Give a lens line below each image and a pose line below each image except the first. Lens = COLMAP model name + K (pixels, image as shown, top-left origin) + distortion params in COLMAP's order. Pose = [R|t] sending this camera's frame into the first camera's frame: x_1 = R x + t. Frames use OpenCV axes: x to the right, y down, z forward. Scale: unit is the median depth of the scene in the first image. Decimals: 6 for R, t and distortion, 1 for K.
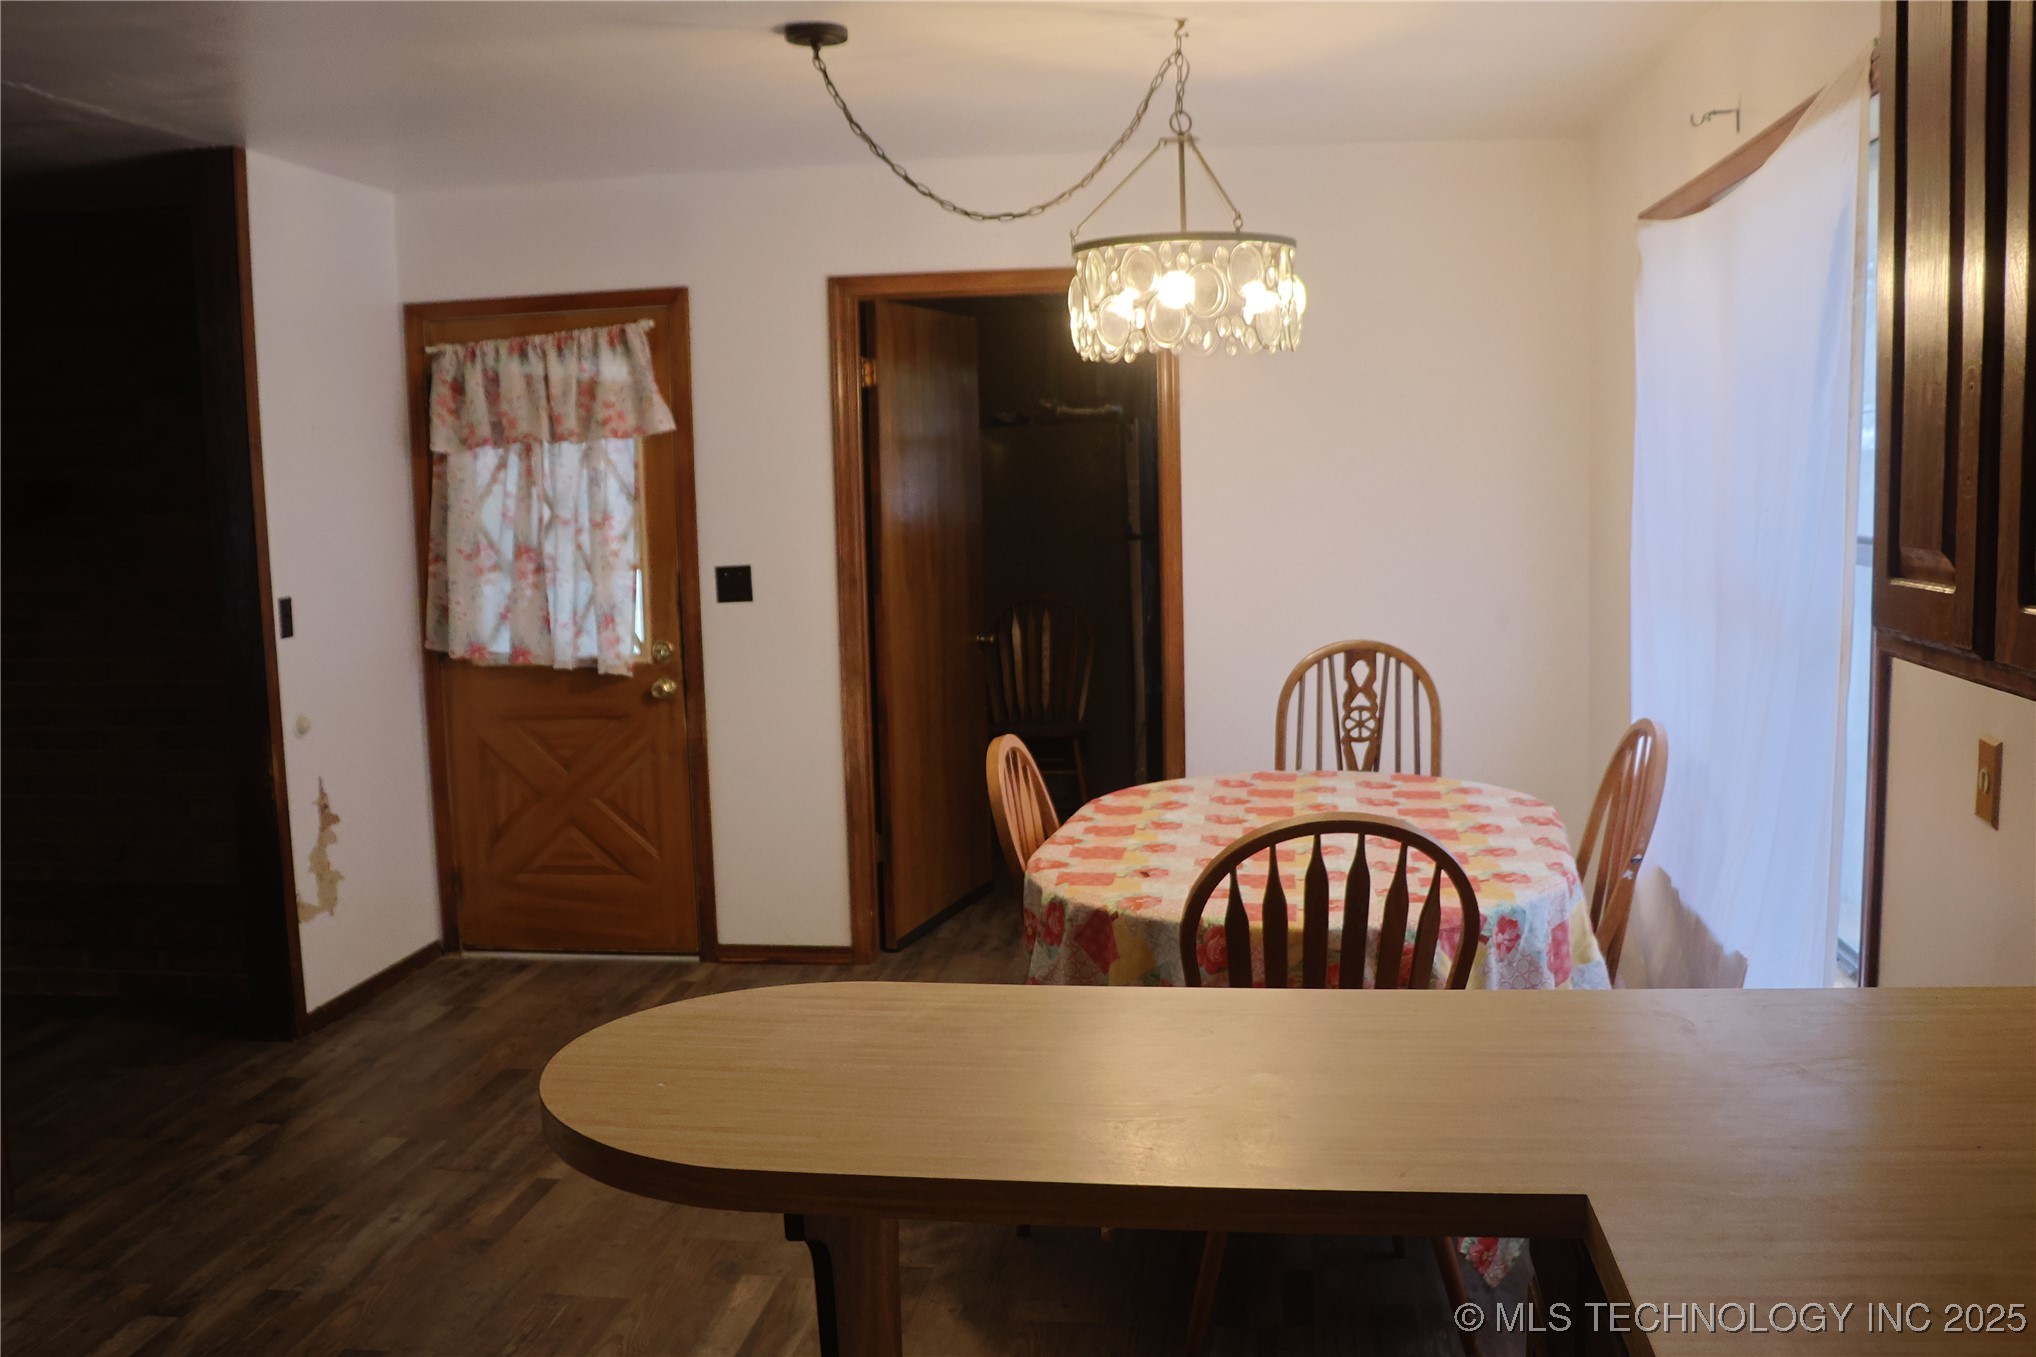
lens RADIAL K [[1867.4, 0, 1025.9], [0, 1867.4, 686.0], [0, 0, 1]] dist [-0.126367, 0.000000]
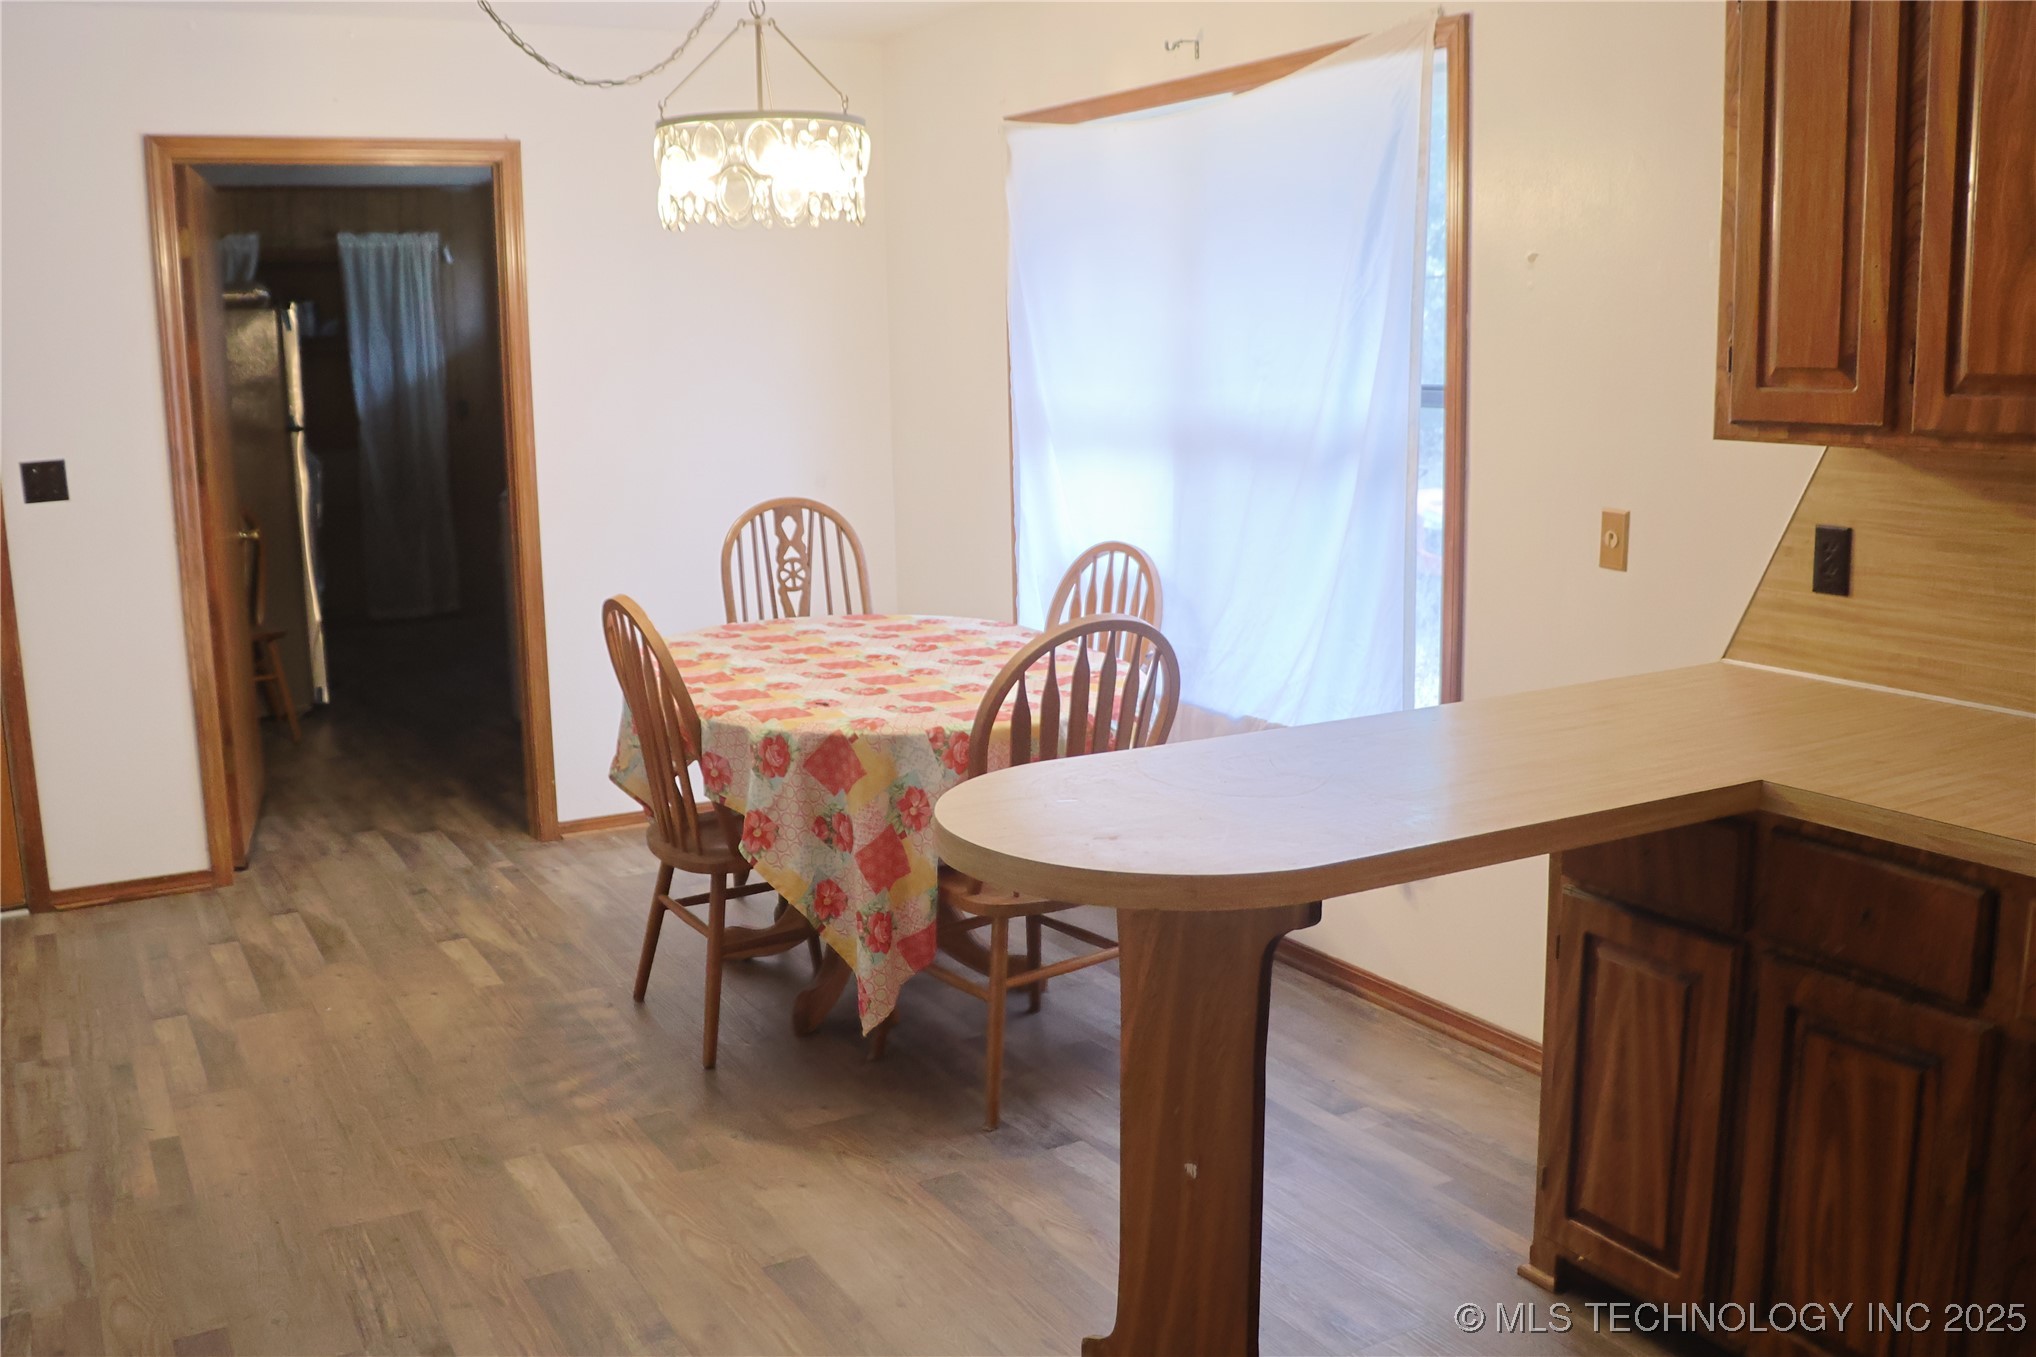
lens RADIAL K [[1867.4, 0, 1037.6], [0, 1867.4, 689.6], [0, 0, 1]] dist [-0.126367, 0.000000]
pose [[0.792586, -0.104431, 0.600751, -0.369081], [0.070874, 0.994325, 0.079341, 0.010976], [-0.605627, -0.020306, 0.795489, 0.044057]]
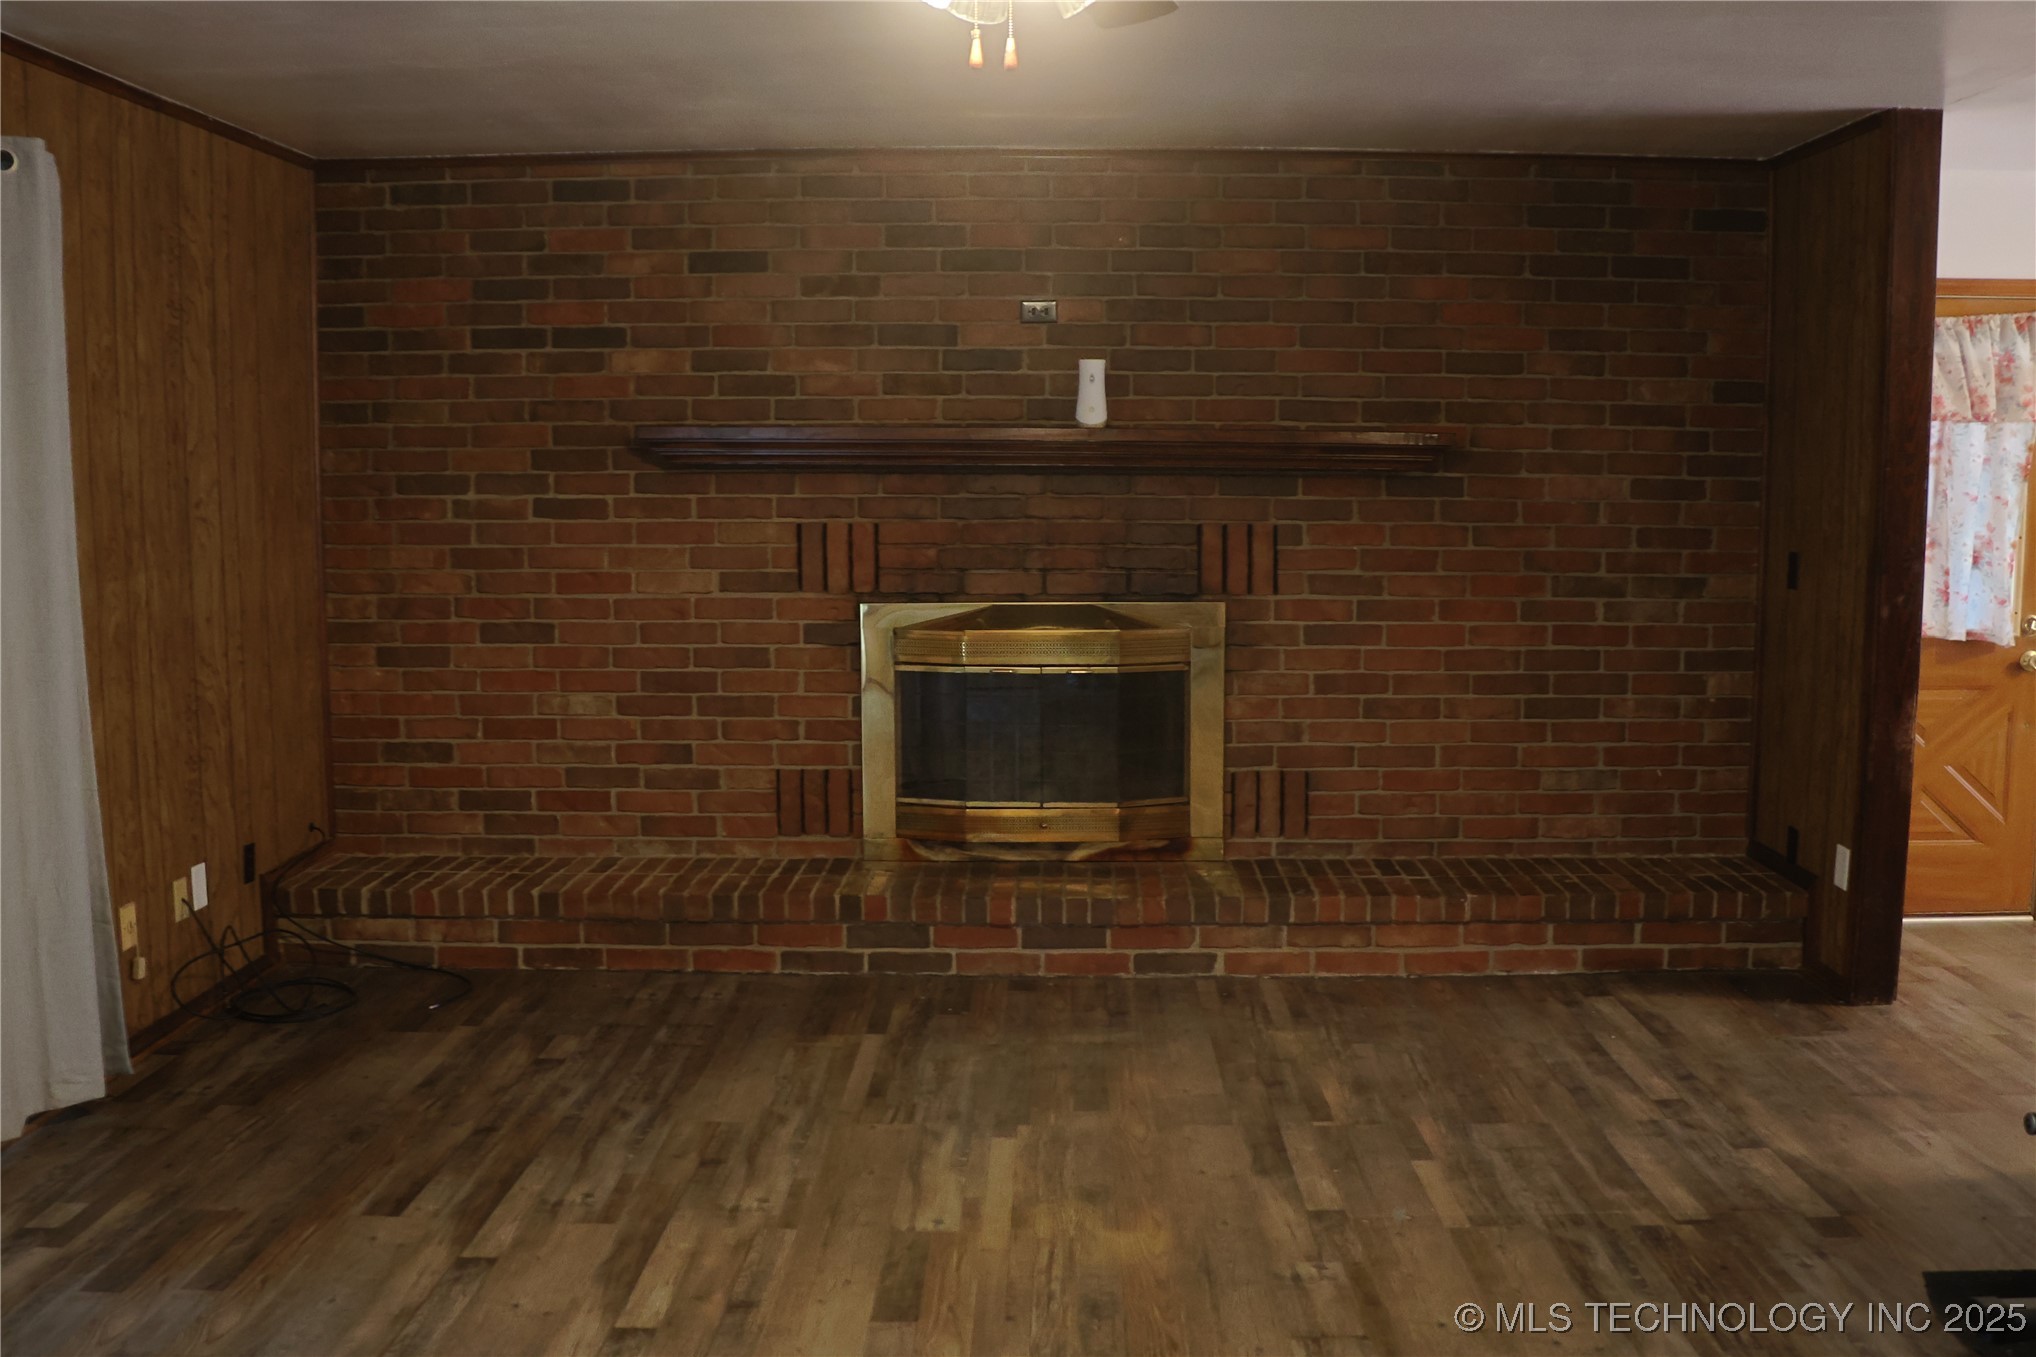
lens RADIAL K [[1867.4, 0, 1010.8], [0, 1867.4, 685.0], [0, 0, 1]] dist [-0.126367, 0.000000]
pose [[0.992185, 0.011196, 0.124269, -1.047403], [-0.011063, 0.999937, -0.001758, 0.027478], [-0.124281, 0.000369, 0.992247, 0.077806]]
